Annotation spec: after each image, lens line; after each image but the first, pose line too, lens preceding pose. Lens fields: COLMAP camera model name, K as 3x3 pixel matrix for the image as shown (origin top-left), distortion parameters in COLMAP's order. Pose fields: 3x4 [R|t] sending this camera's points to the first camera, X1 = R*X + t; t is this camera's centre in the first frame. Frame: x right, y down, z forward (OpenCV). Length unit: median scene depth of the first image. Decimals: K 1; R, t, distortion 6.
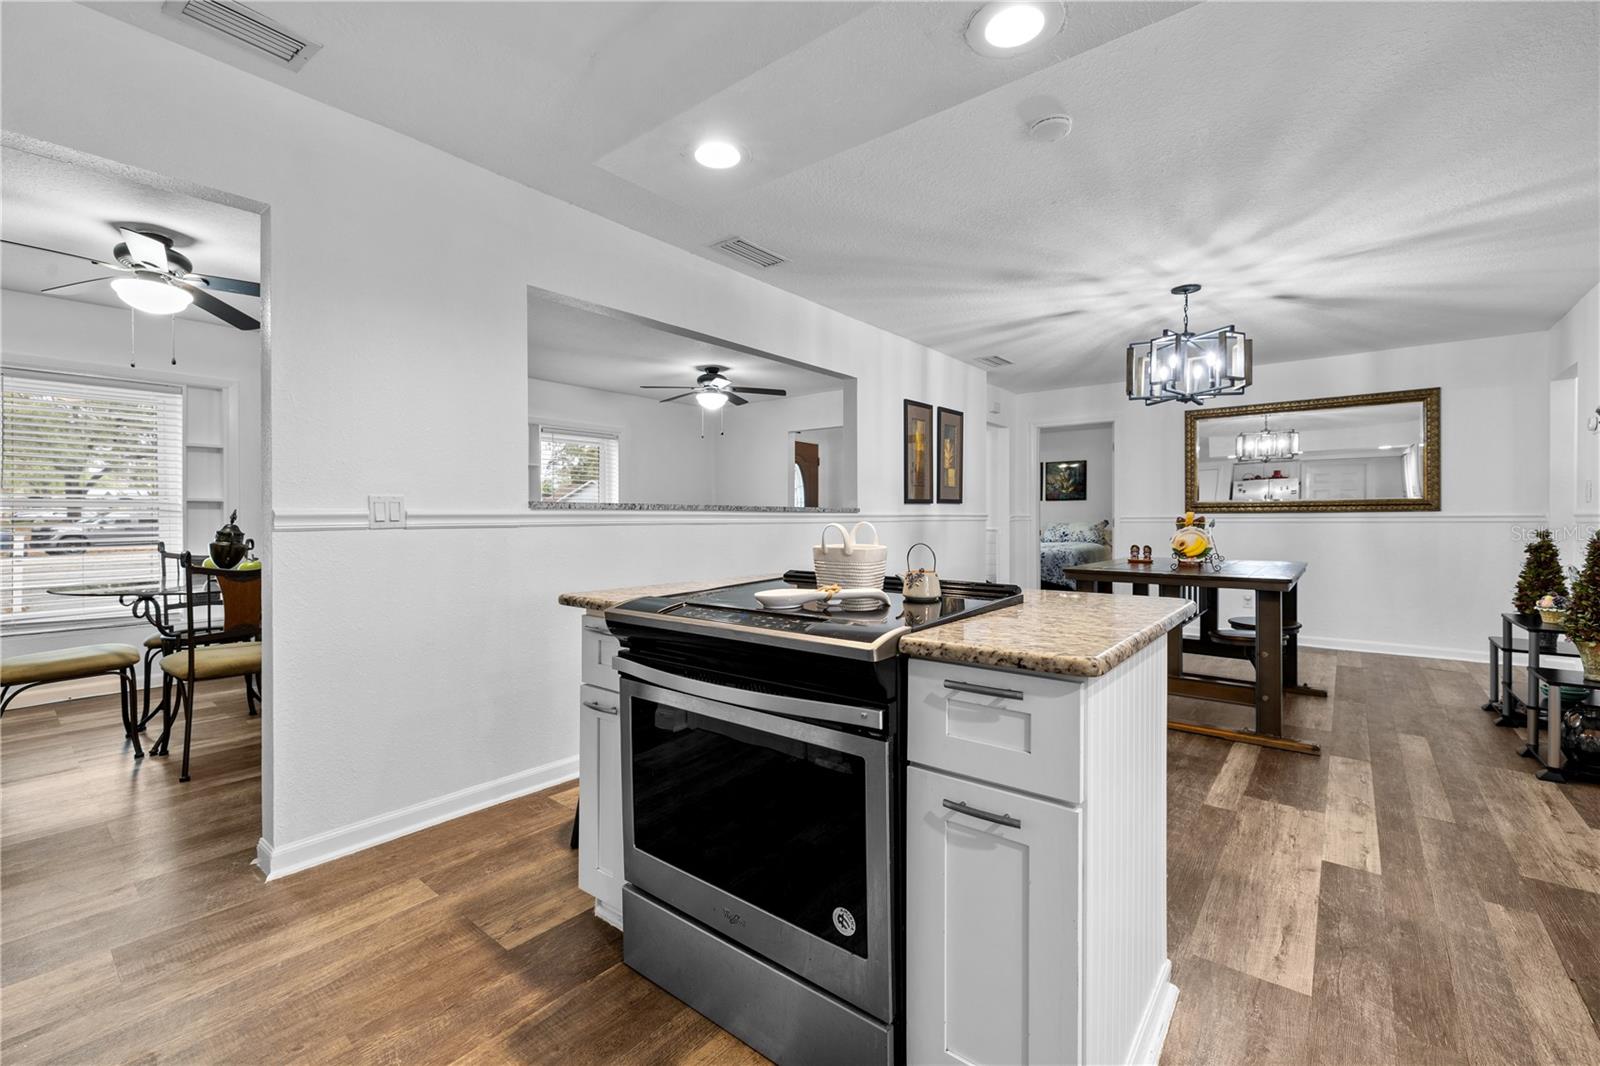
lens RADIAL K [[681.8, 0, 798.3], [0, 681.8, 519.6], [0, 0, 1]] dist [-0.000130, 0.001556]
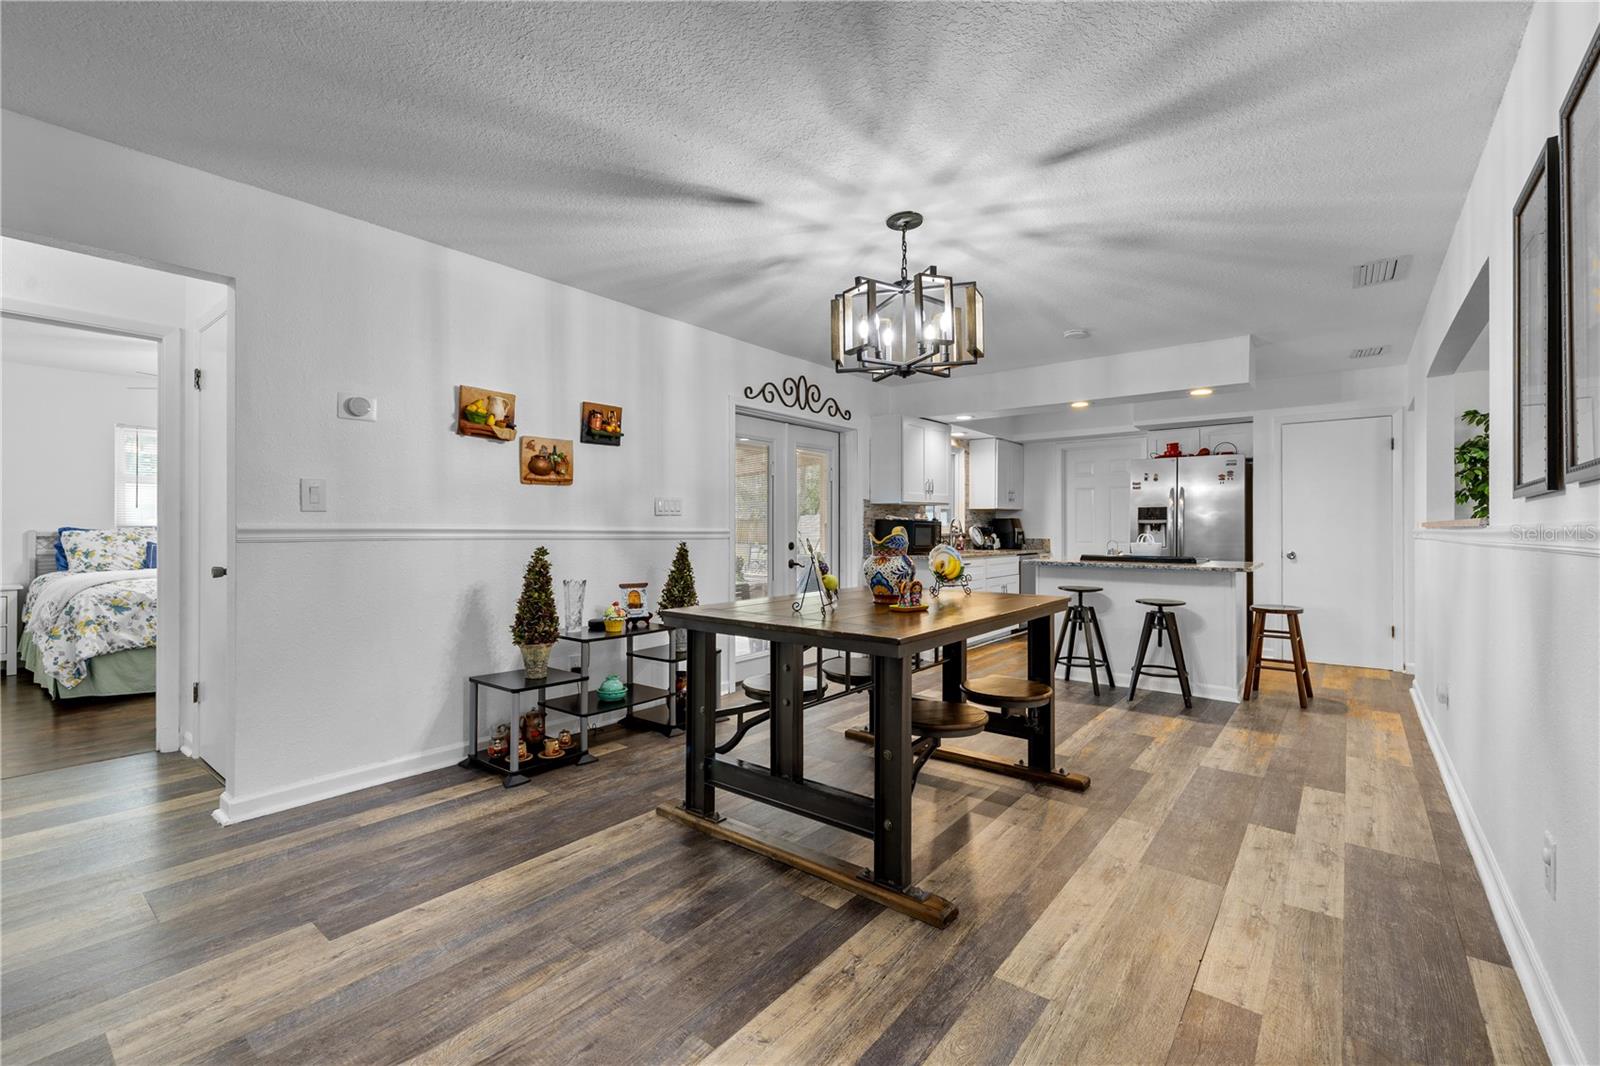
lens RADIAL K [[681.8, 0, 784.7], [0, 681.8, 528.5], [0, 0, 1]] dist [-0.000130, 0.001556]
pose [[-0.999916, -0.004495, 0.012181, 0.787813], [-0.004417, 0.999970, 0.006422, -0.012905], [-0.012209, 0.006368, -0.999905, 1.993953]]
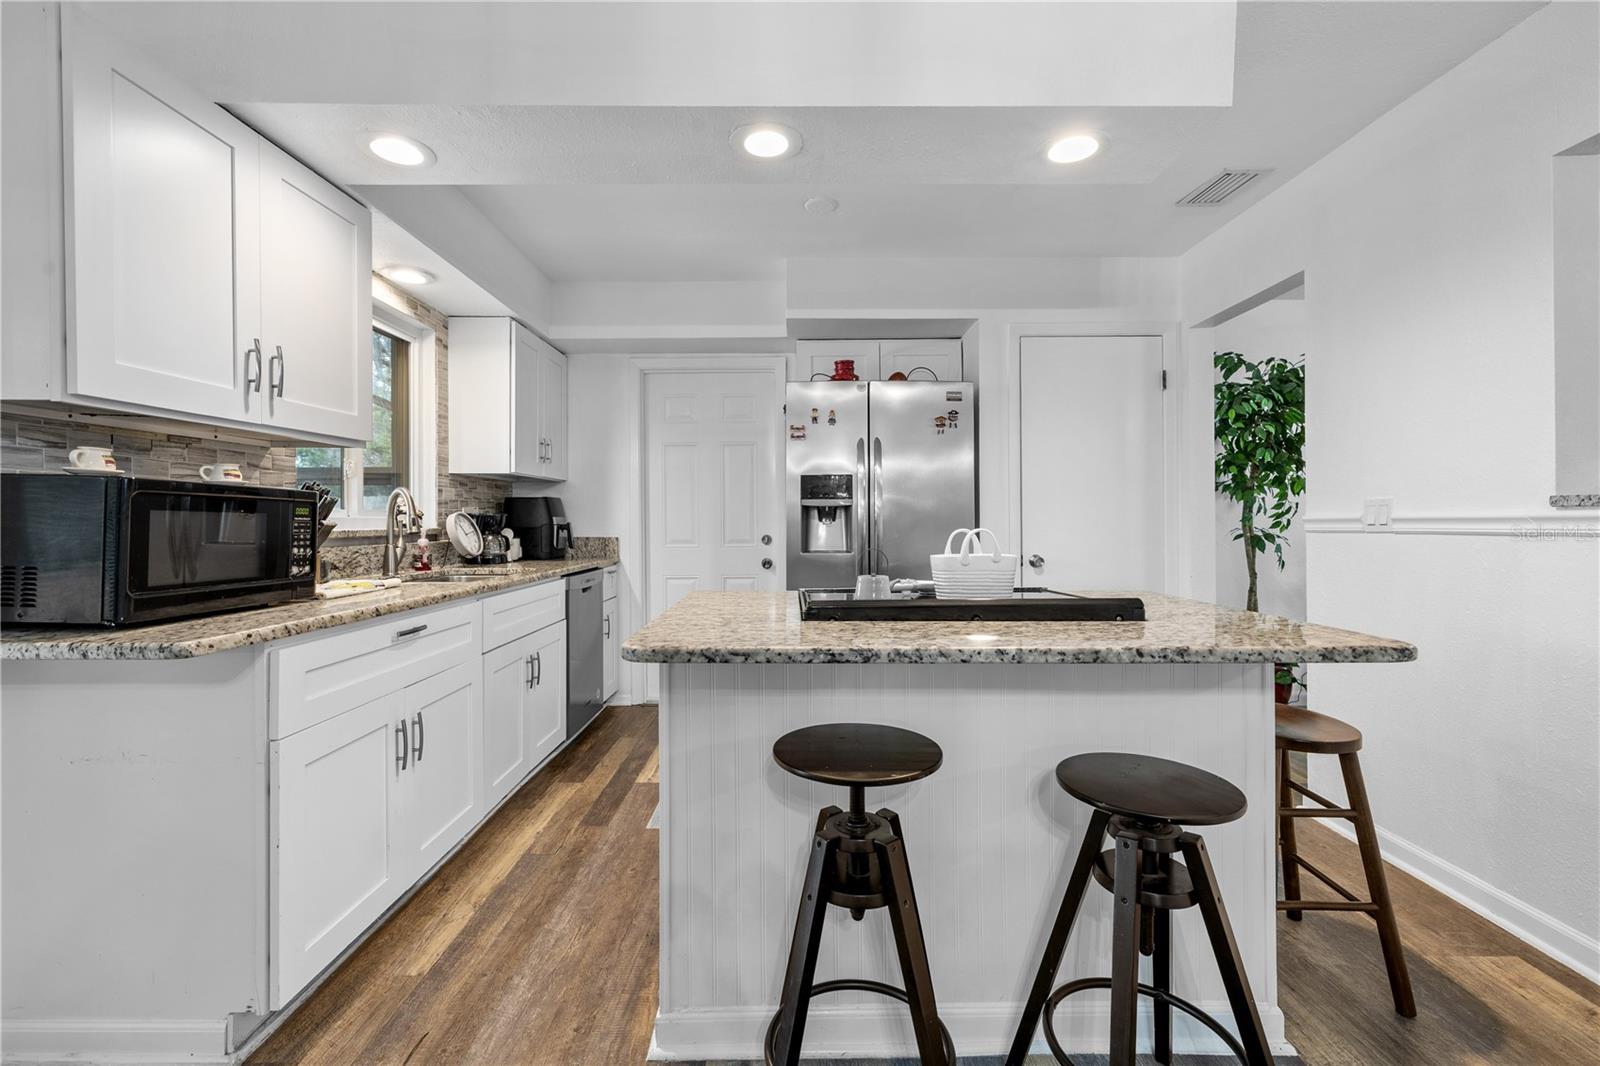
lens RADIAL K [[681.8, 0, 800.7], [0, 681.8, 521.0], [0, 0, 1]] dist [-0.000130, 0.001556]
pose [[-0.776459, -0.001100, -0.630167, 0.433885], [-0.004135, 0.999986, 0.003349, -0.001934], [0.630154, 0.005207, -0.776452, 0.828213]]
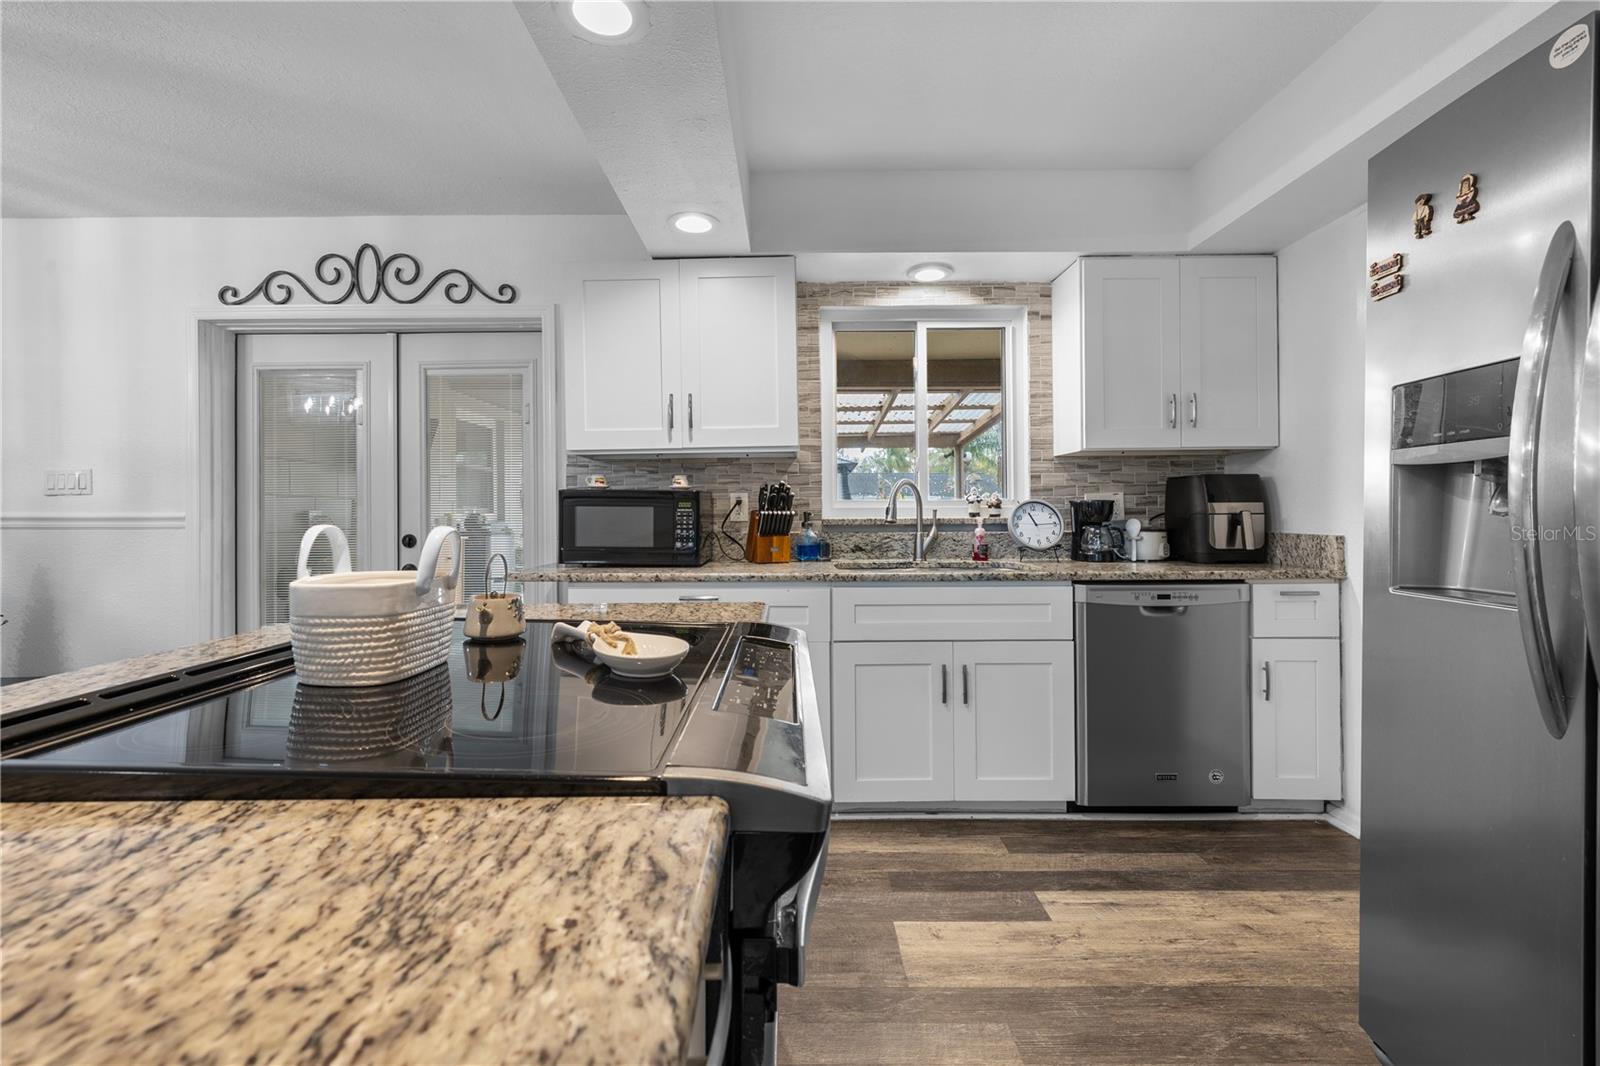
lens RADIAL K [[681.8, 0, 785.1], [0, 681.8, 510.2], [0, 0, 1]] dist [-0.000130, 0.001556]
pose [[-0.618881, 0.004807, 0.785470, -0.267172], [0.009177, 0.999957, 0.001111, 0.000188], [-0.785431, 0.007895, -0.618899, 0.563389]]
